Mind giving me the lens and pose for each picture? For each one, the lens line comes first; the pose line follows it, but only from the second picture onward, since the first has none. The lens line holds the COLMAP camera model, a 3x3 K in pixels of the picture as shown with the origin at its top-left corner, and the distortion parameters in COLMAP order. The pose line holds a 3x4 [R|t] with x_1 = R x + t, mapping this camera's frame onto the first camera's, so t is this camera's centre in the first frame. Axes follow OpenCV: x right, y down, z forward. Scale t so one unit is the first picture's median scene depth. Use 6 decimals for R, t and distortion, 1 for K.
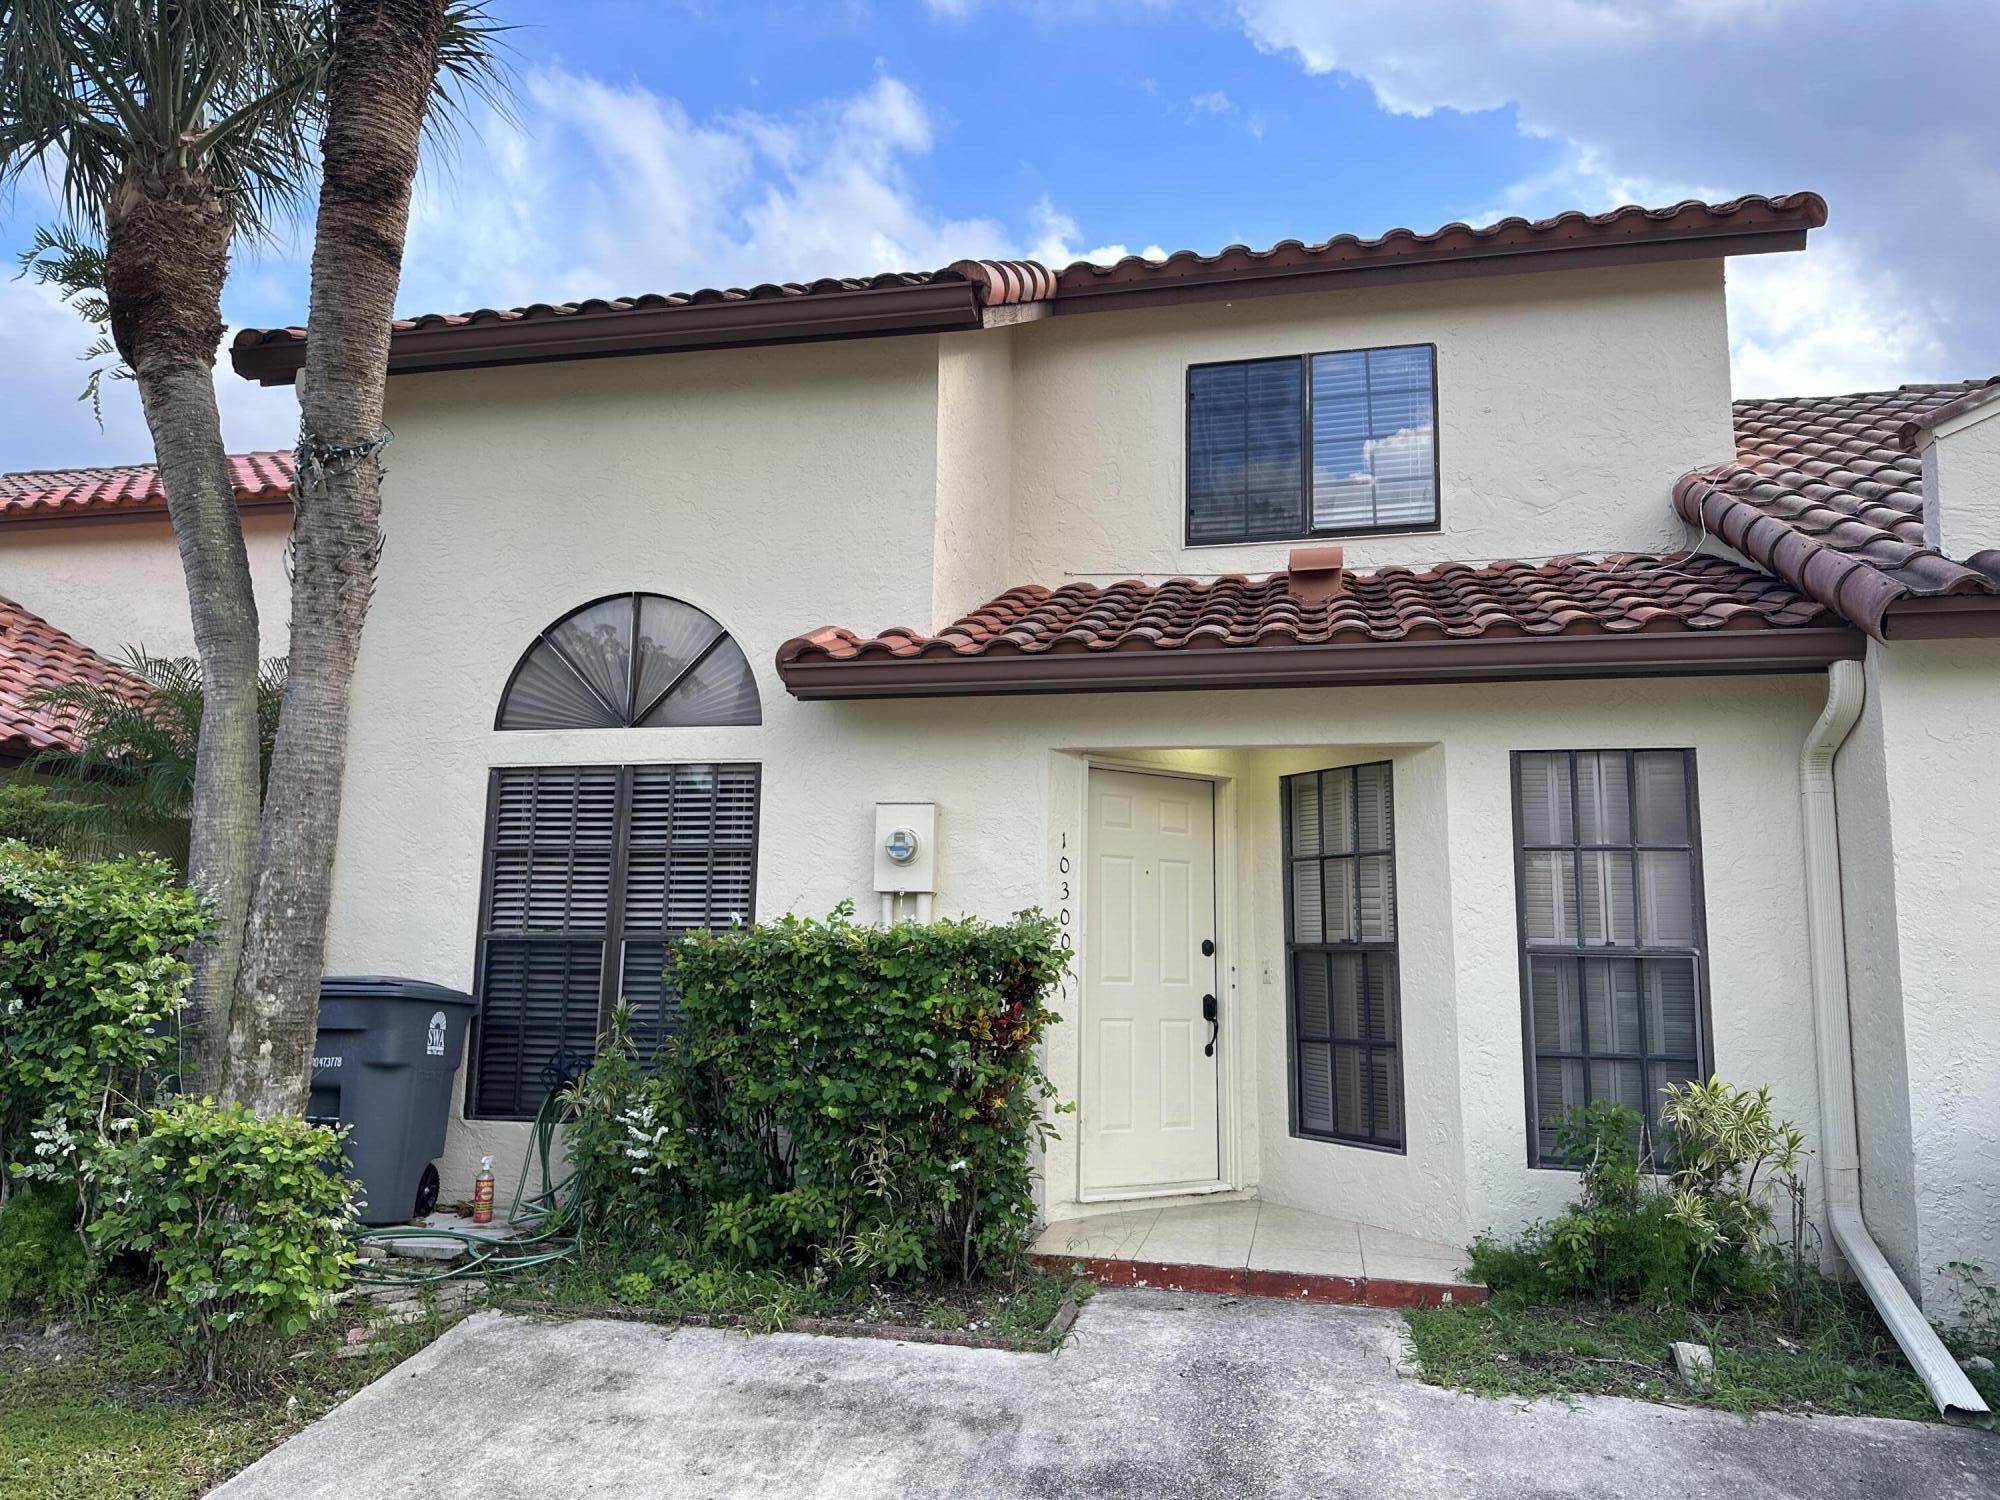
lens RADIAL K [[1428.4, 0, 1000.0], [0, 1428.4, 750.0], [0, 0, 1]] dist [0.121145, -0.151569]
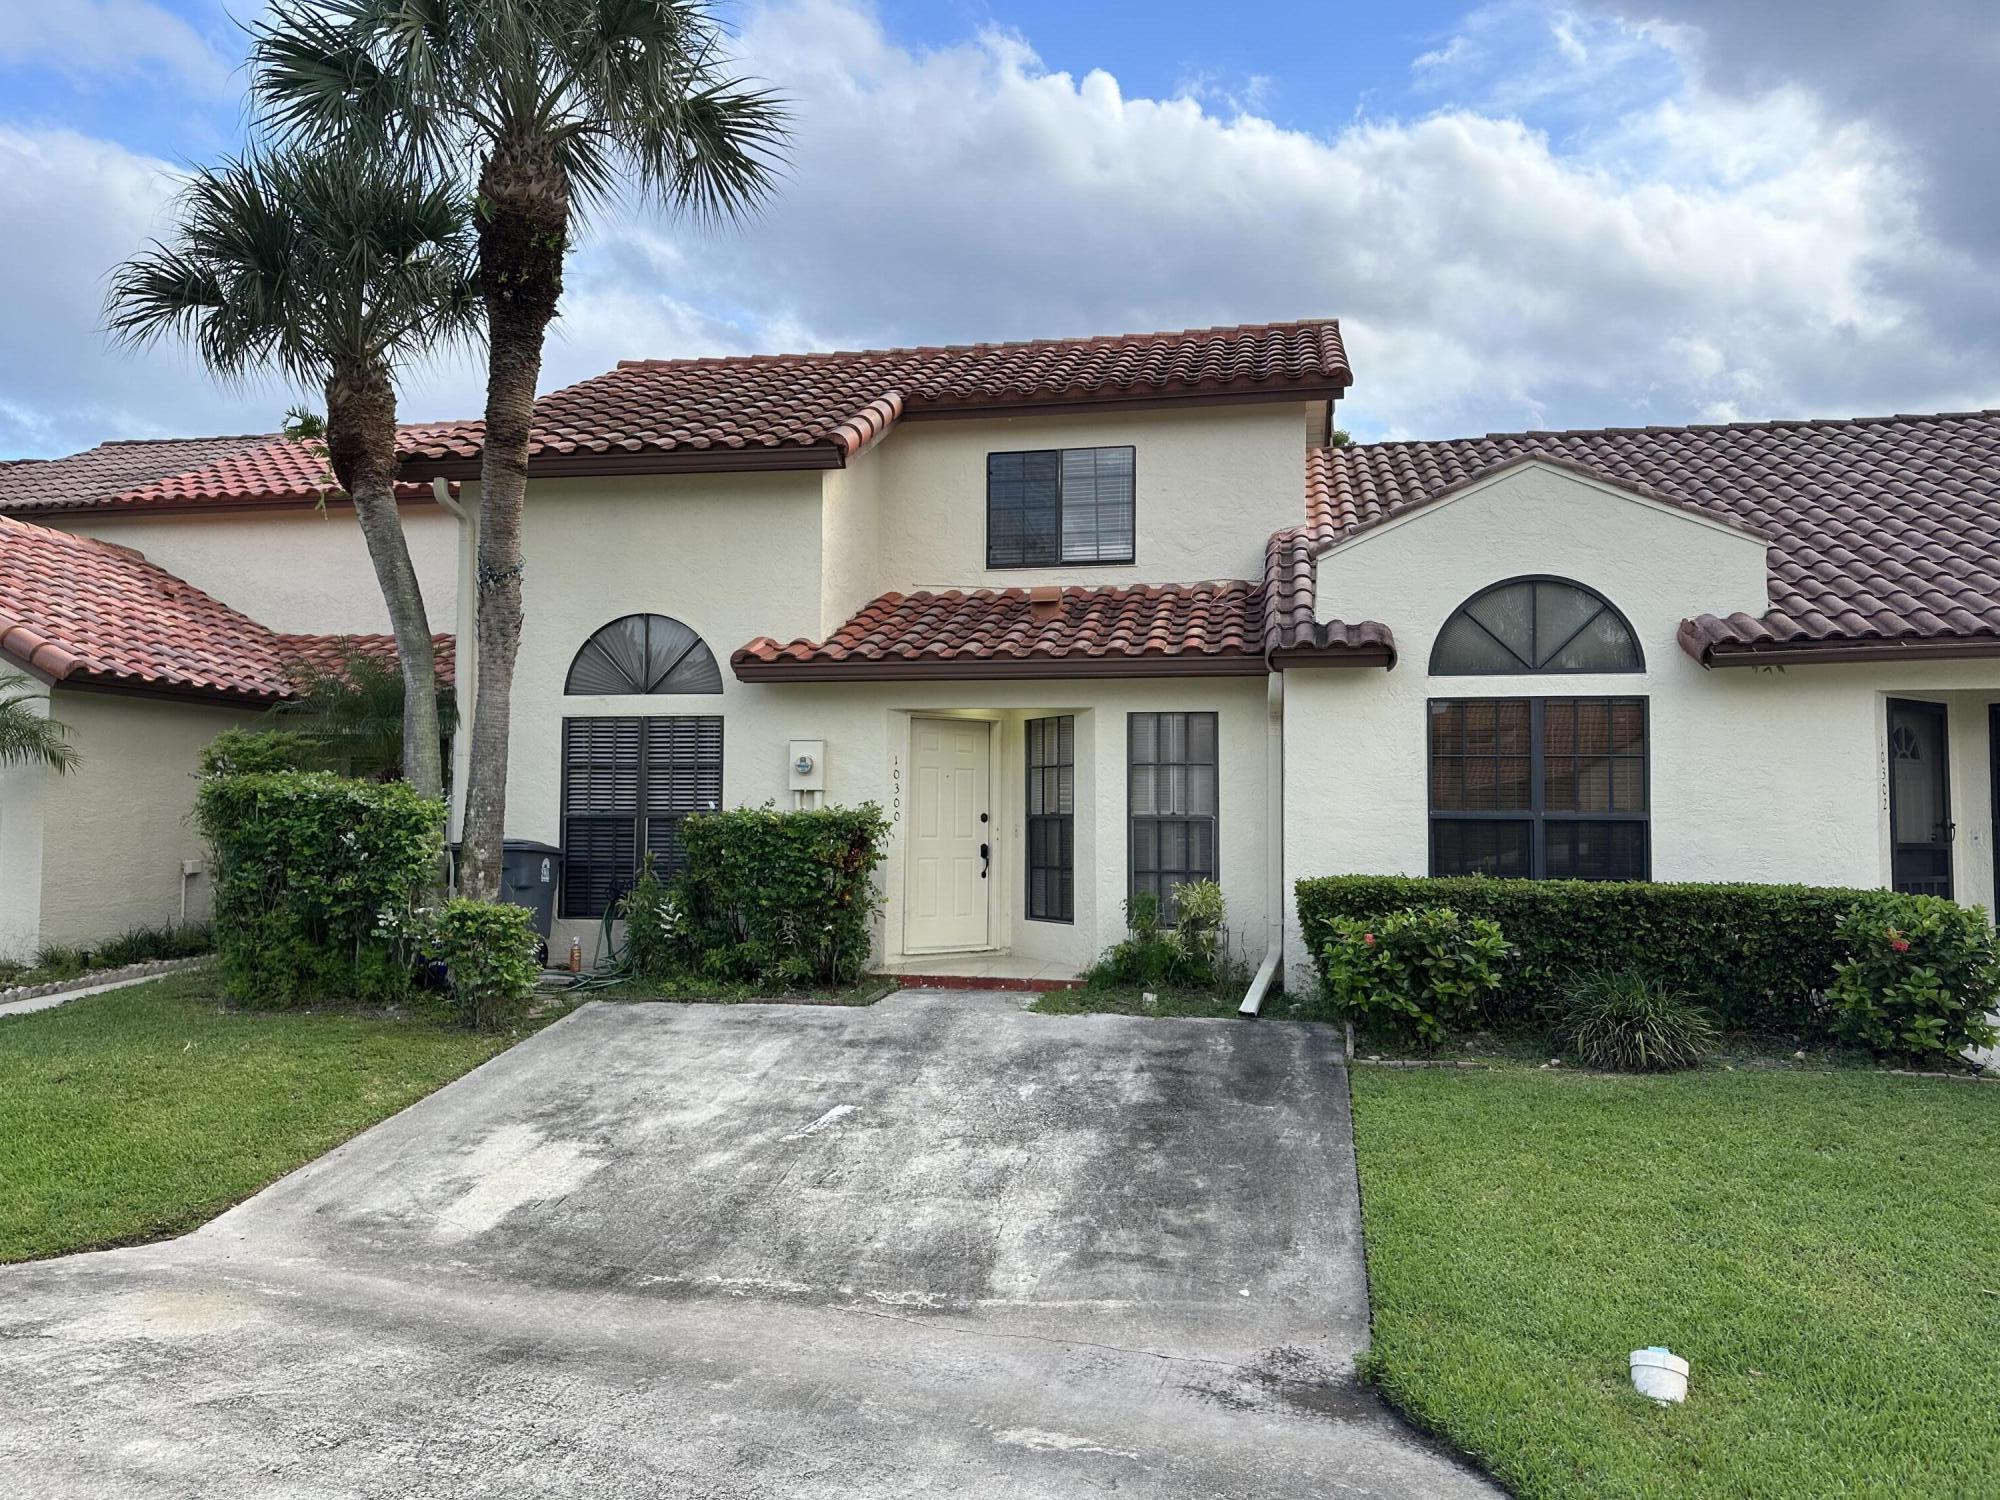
lens RADIAL K [[1374.2, 0, 1000.0], [0, 1374.2, 750.0], [0, 0, 1]] dist [0.191865, -0.304069]
pose [[0.999438, -0.009953, 0.032022, 0.132880], [0.006771, 0.995162, 0.098011, -0.130854], [-0.032842, -0.097739, 0.994670, -0.798891]]
